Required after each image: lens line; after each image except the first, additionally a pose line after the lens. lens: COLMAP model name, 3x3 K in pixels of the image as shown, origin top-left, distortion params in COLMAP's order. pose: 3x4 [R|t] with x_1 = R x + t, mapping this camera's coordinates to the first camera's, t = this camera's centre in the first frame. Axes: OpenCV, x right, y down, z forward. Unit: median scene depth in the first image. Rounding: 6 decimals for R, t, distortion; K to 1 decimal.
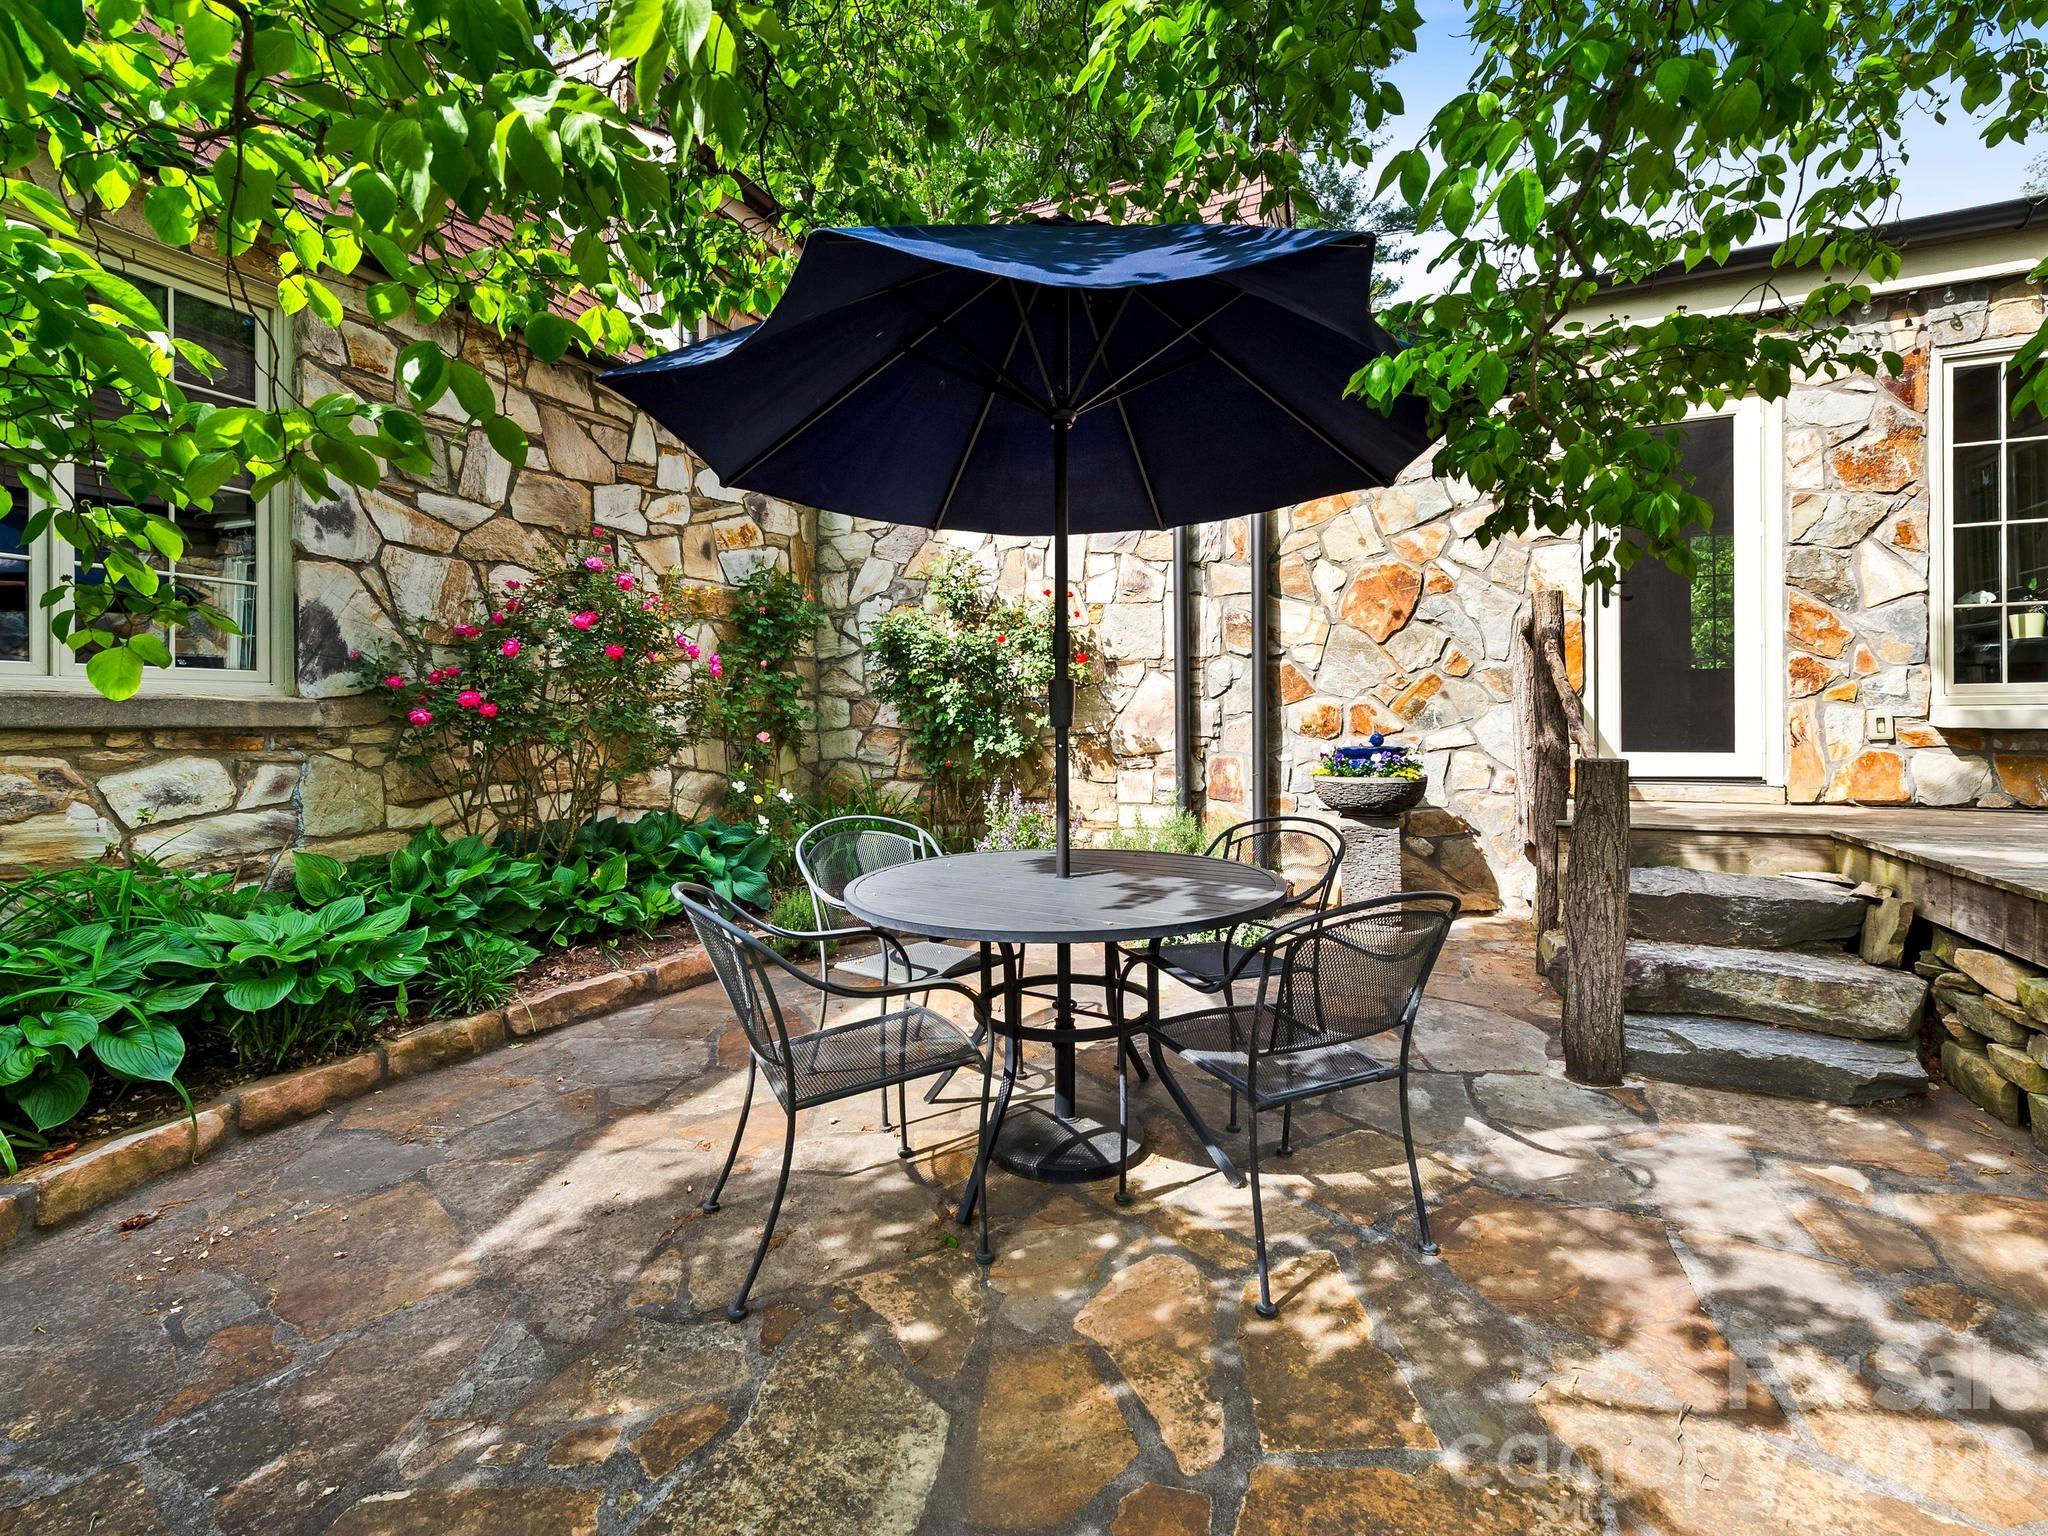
lens RADIAL K [[925.7, 0, 1022.5], [0, 925.7, 673.3], [0, 0, 1]] dist [0.014436, -0.004663]
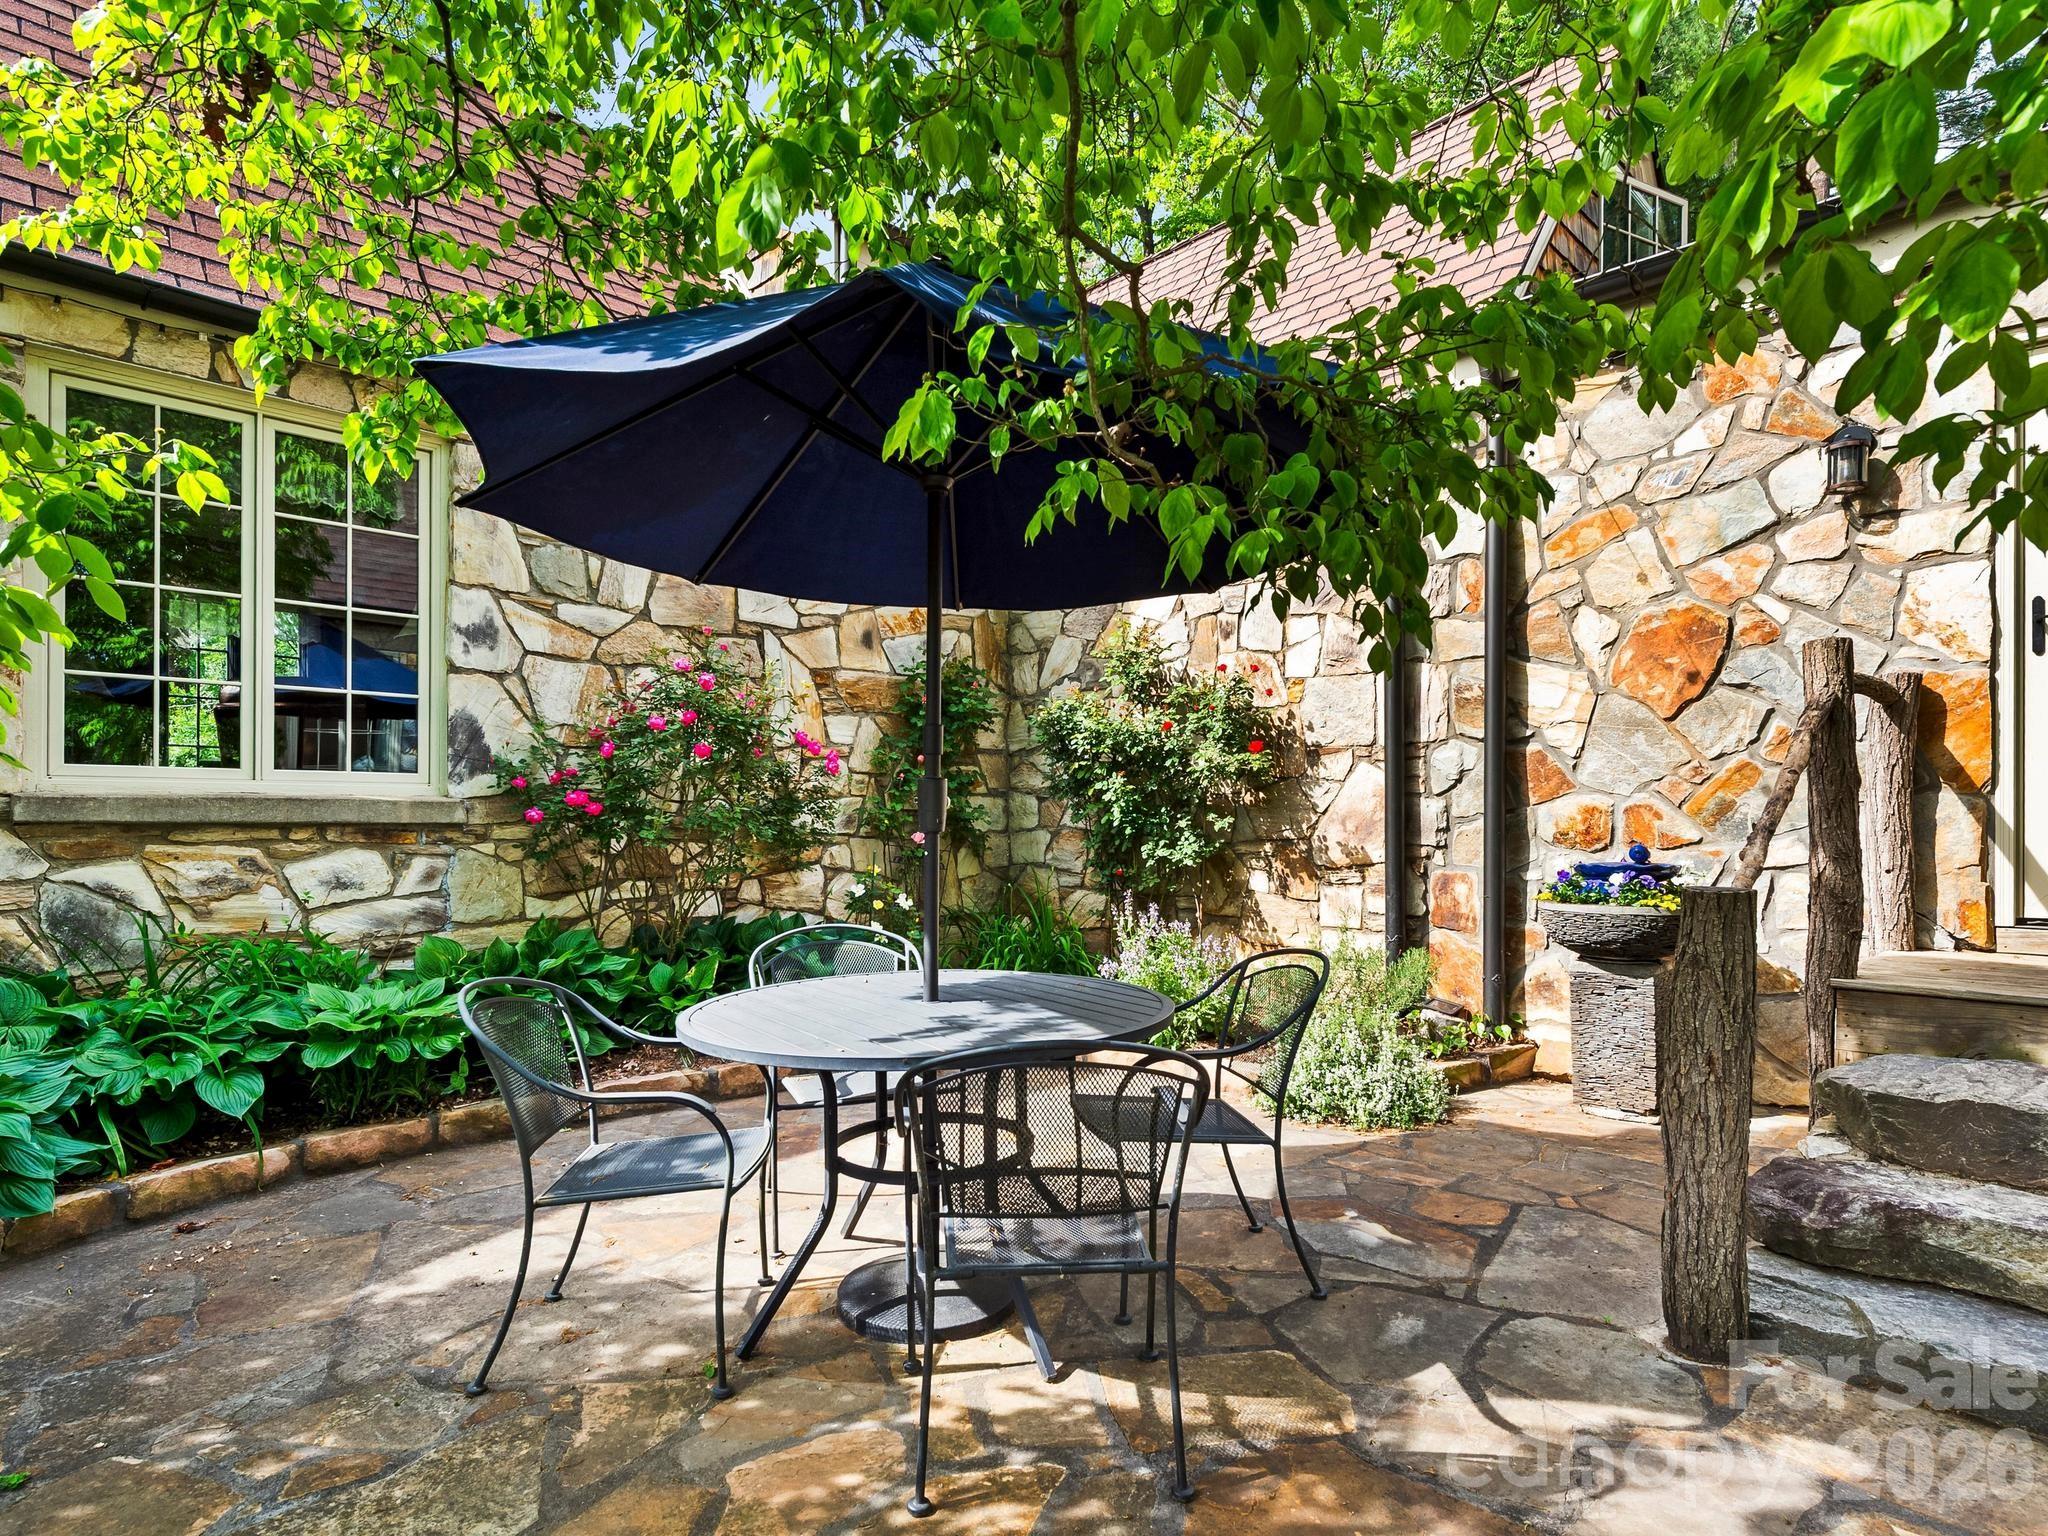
lens RADIAL K [[1100.0, 0, 1035.5], [0, 1100.0, 757.6], [0, 0, 1]] dist [0.017822, -0.010008]
pose [[0.926213, -0.013626, -0.376753, 0.305783], [0.012202, 0.999907, -0.006165, -0.003812], [0.376802, 0.001113, 0.926293, 0.033574]]
